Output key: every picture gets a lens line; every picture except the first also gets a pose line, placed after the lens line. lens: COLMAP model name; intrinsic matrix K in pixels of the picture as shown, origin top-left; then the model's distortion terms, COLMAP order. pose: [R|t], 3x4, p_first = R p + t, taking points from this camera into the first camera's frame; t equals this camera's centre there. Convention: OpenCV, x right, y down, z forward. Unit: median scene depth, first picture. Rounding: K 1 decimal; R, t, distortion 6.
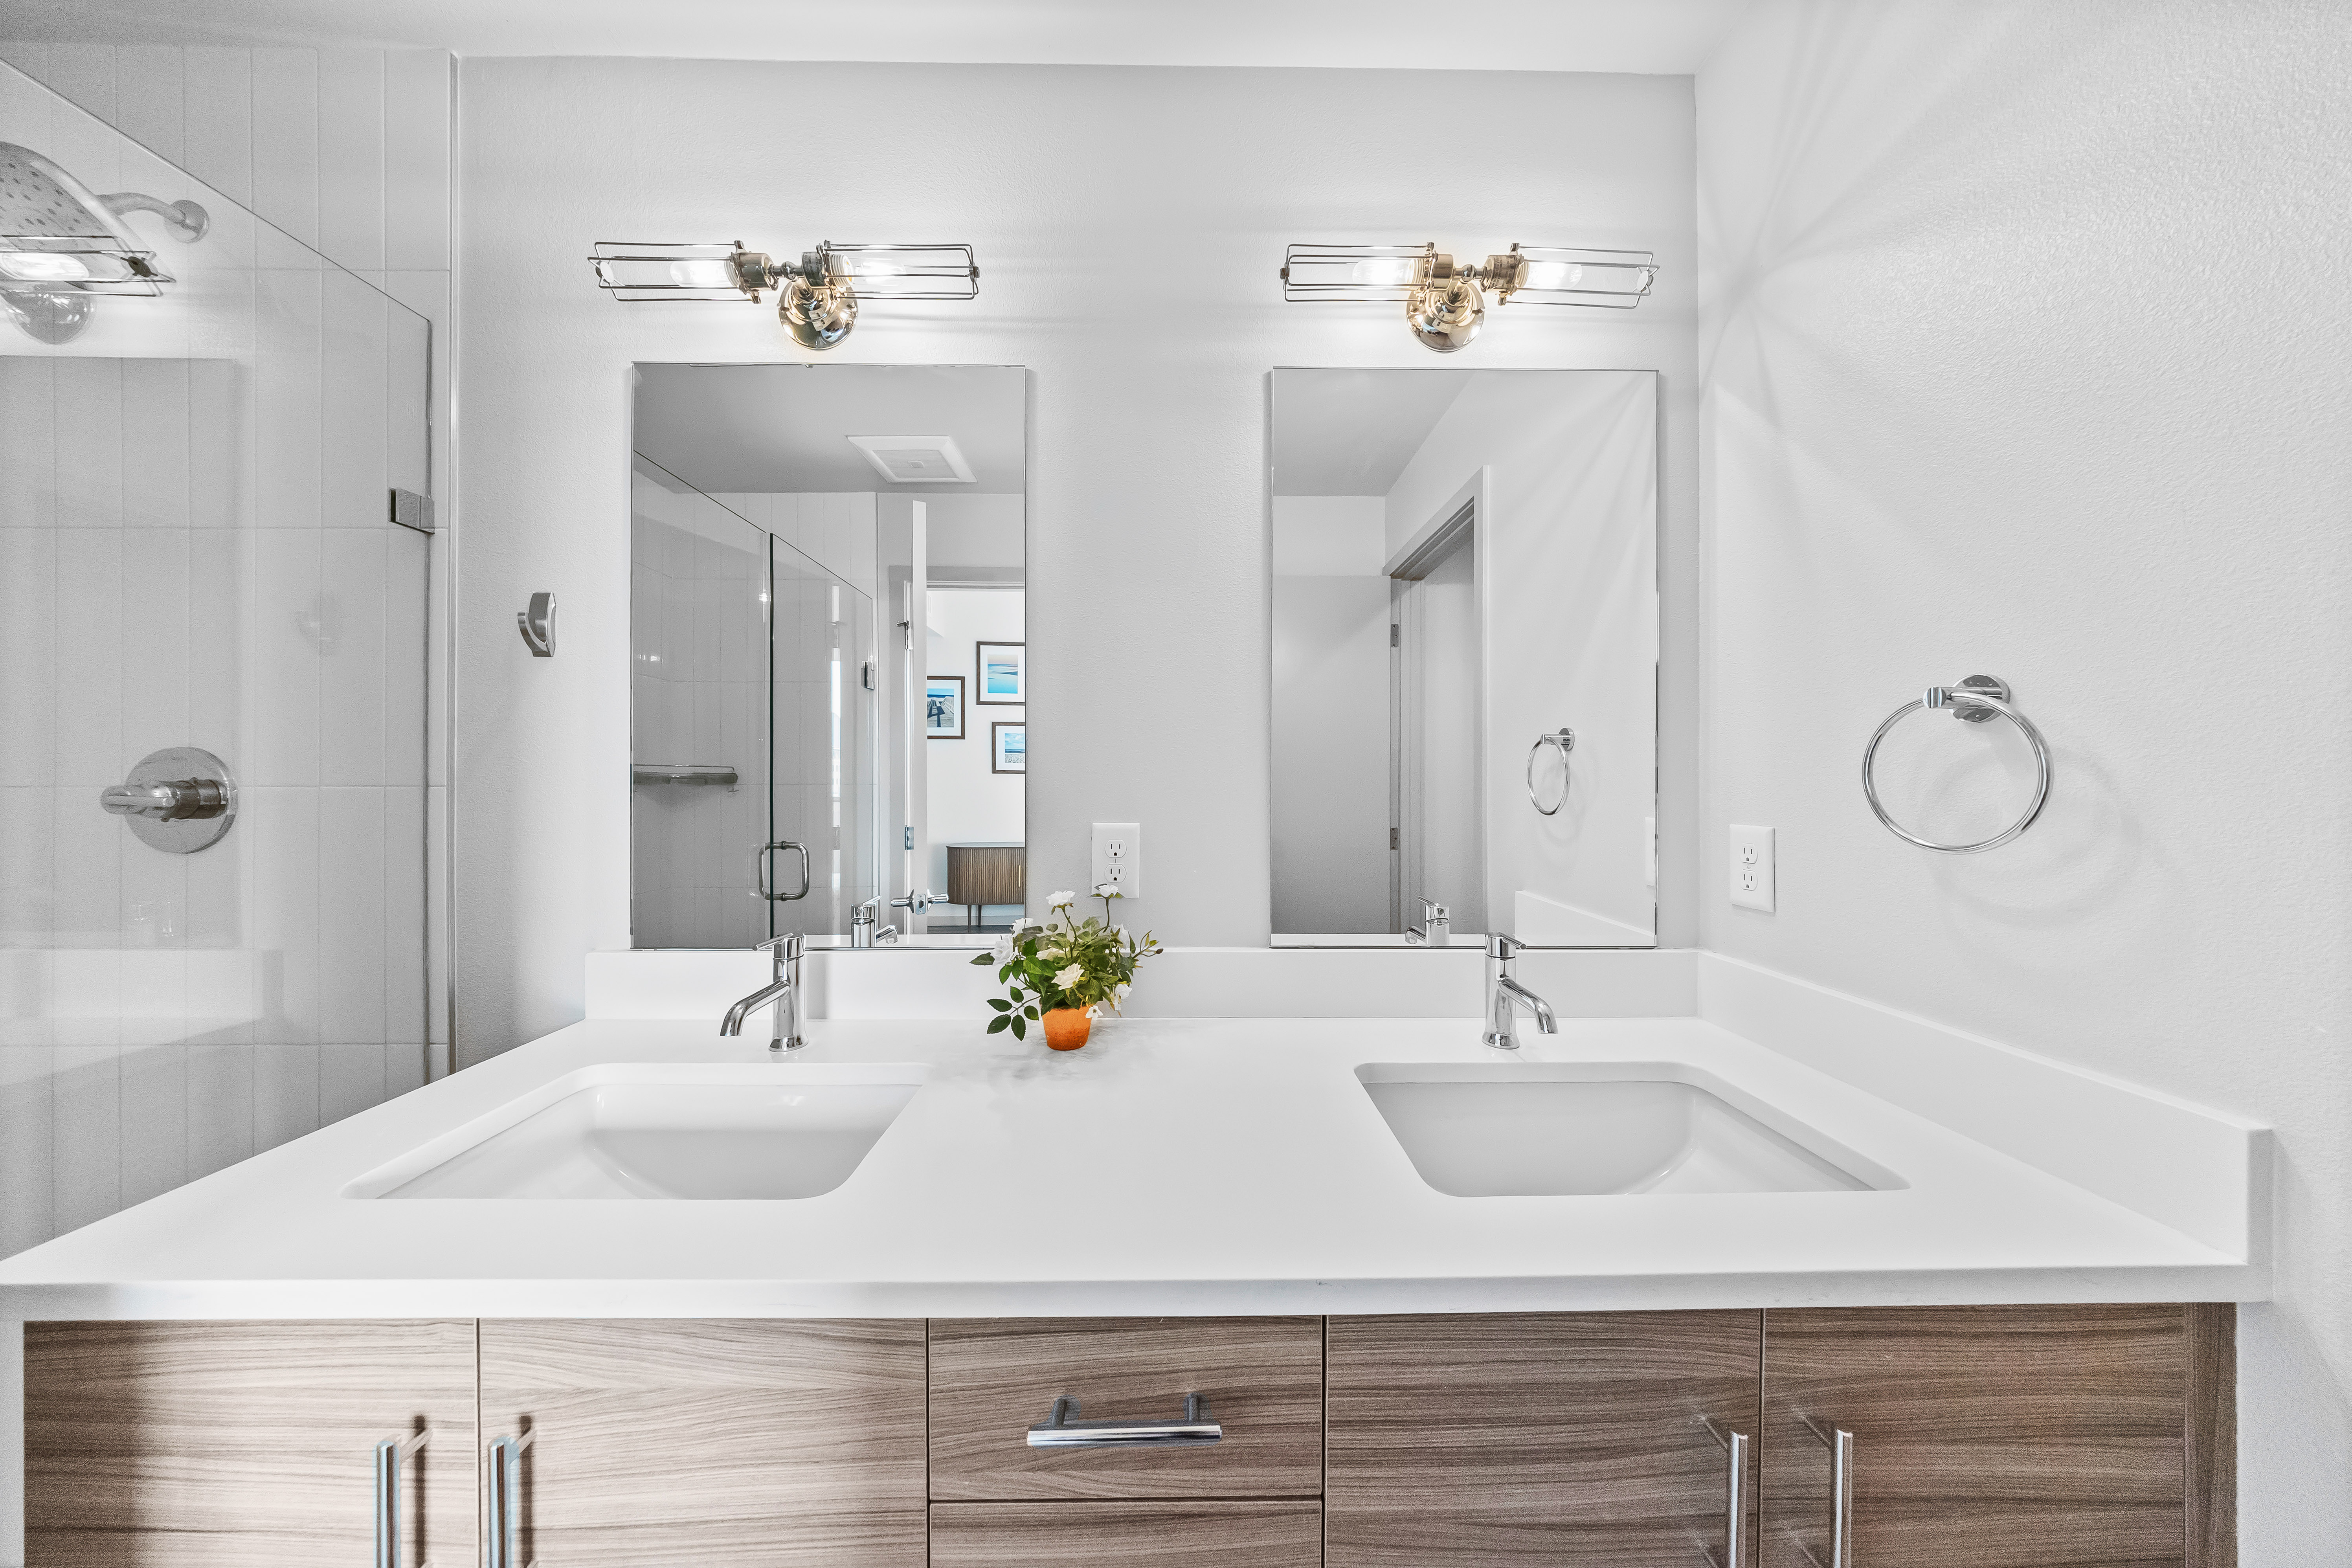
lens RADIAL K [[695.4, 0, 1179.2], [0, 695.4, 773.6], [0, 0, 1]] dist [-0.001066, 0.000004]
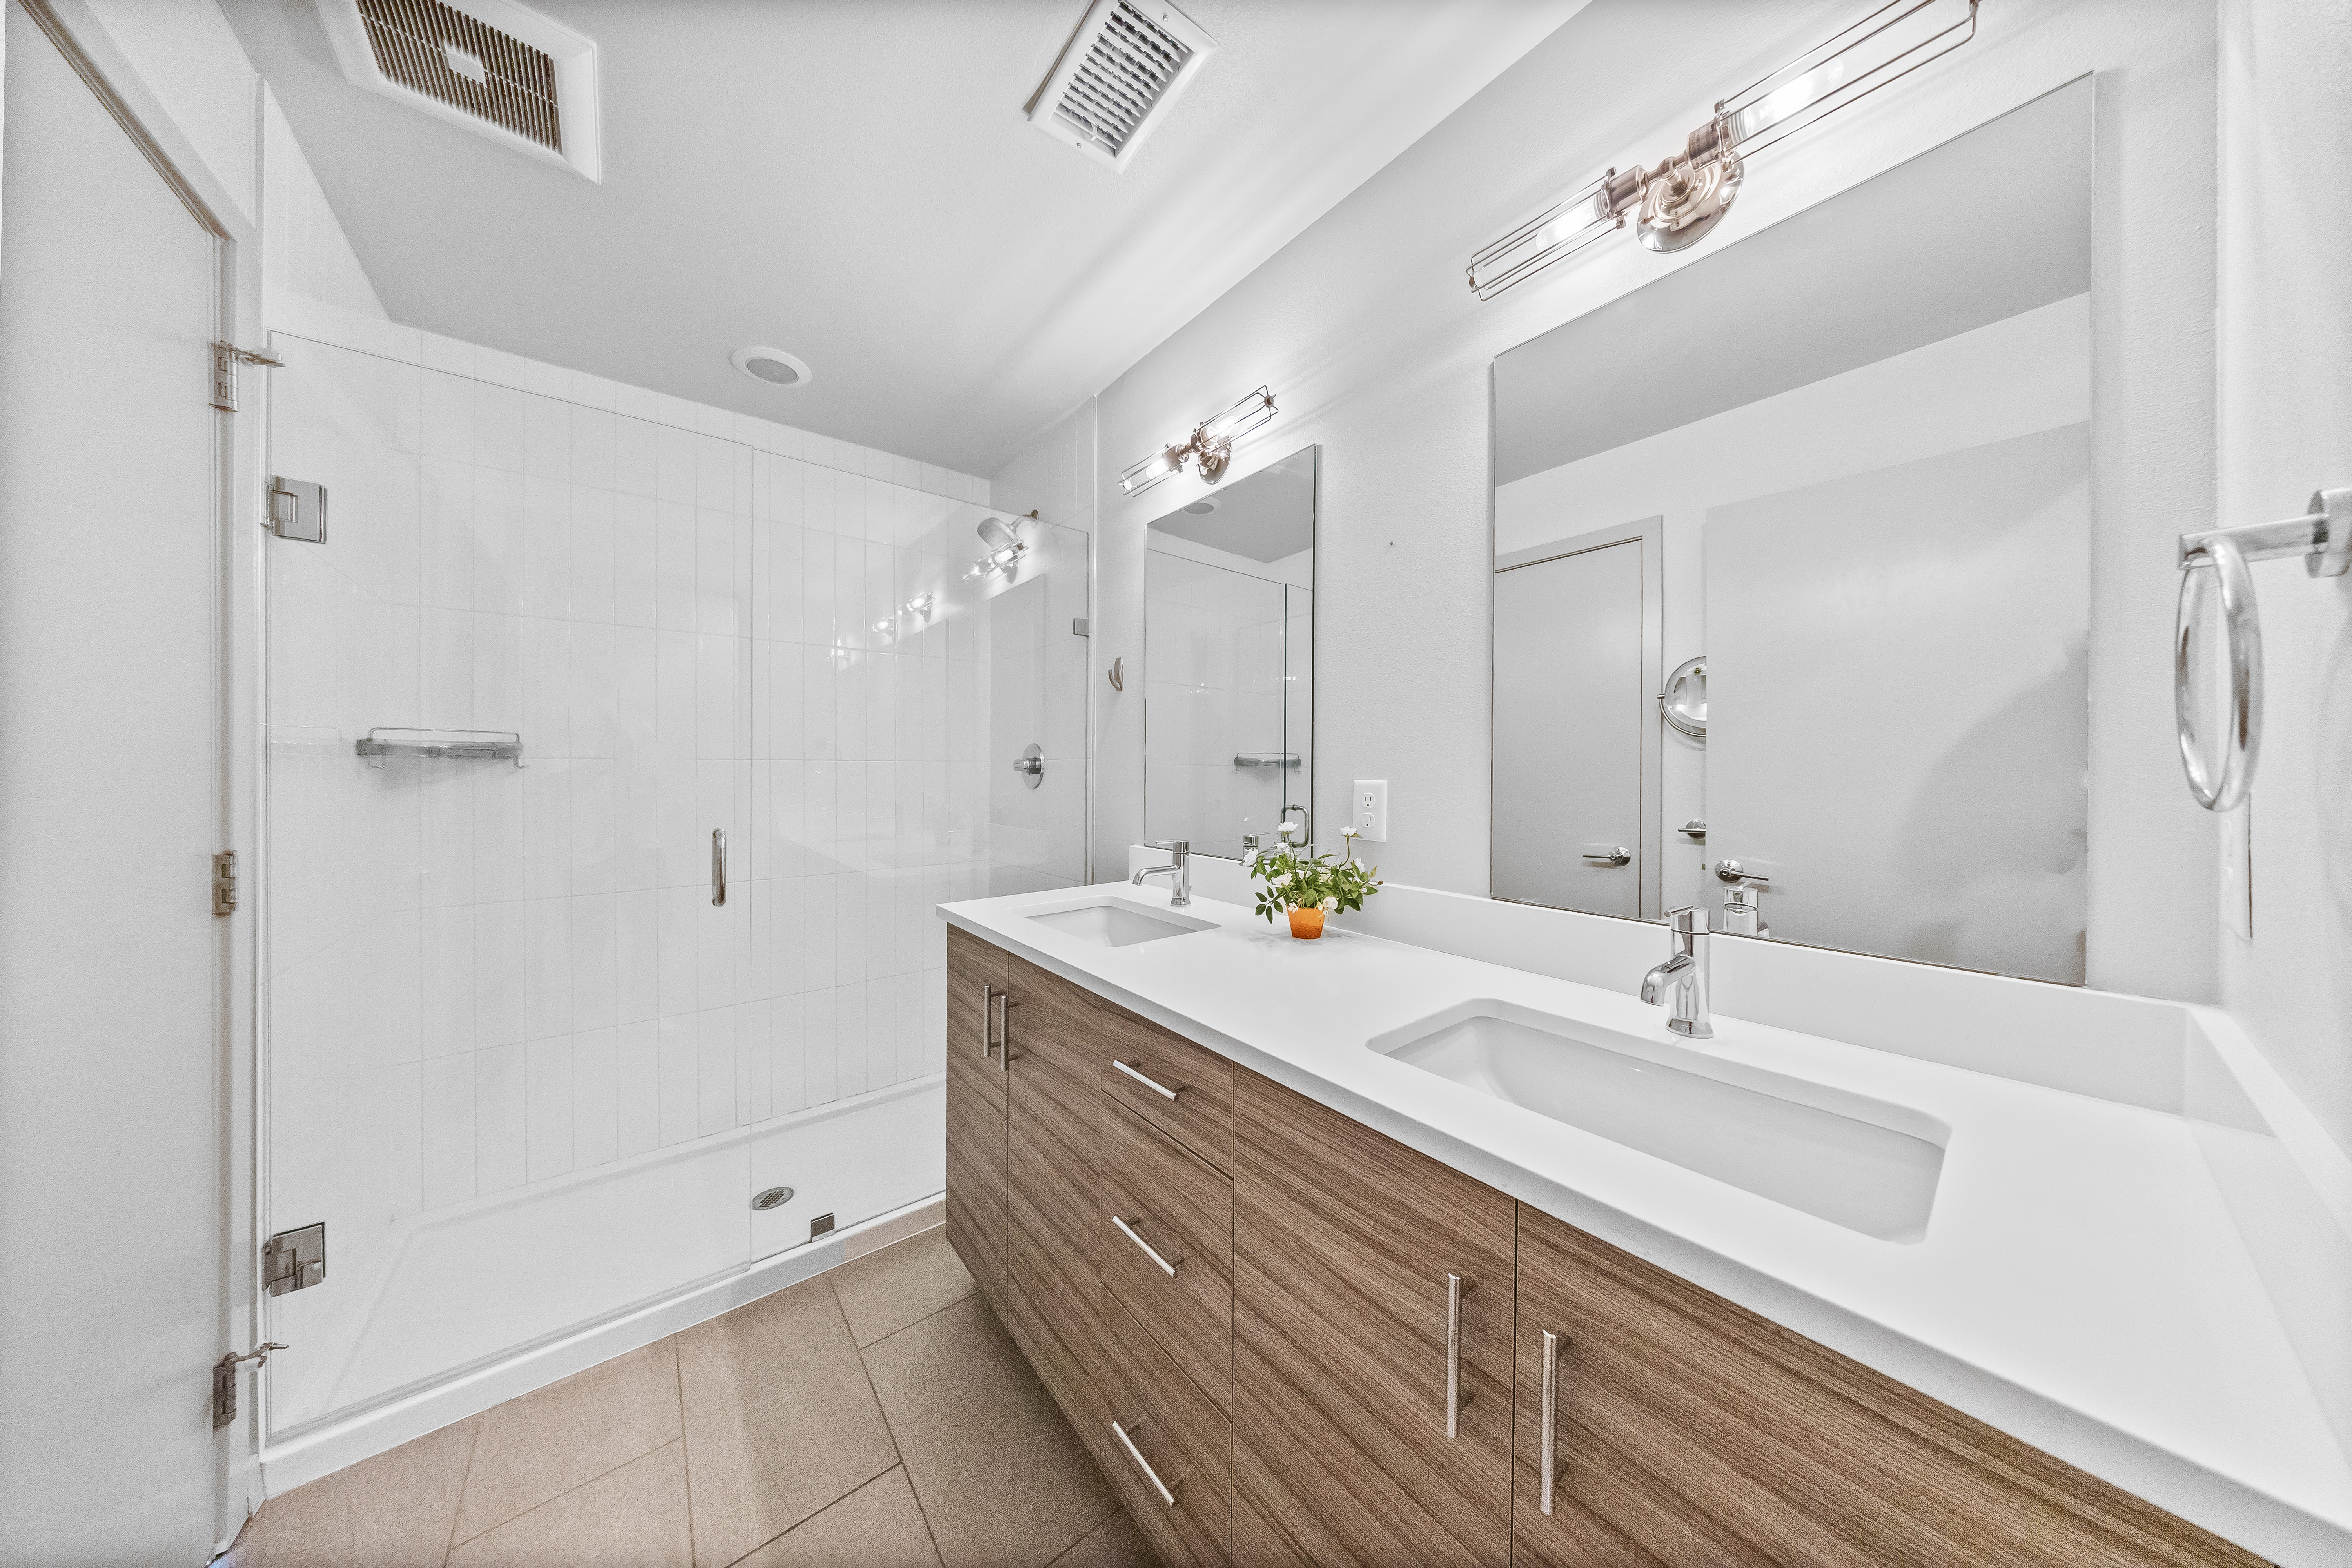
lens RADIAL K [[691.9, 0, 1184.3], [0, 691.9, 767.1], [0, 0, 1]] dist [-0.002320, -0.000193]
pose [[0.611611, -0.003659, -0.791150, 1.359489], [-0.002362, 0.999976, -0.006451, 0.110241], [0.791155, 0.005814, 0.611588, -0.056460]]
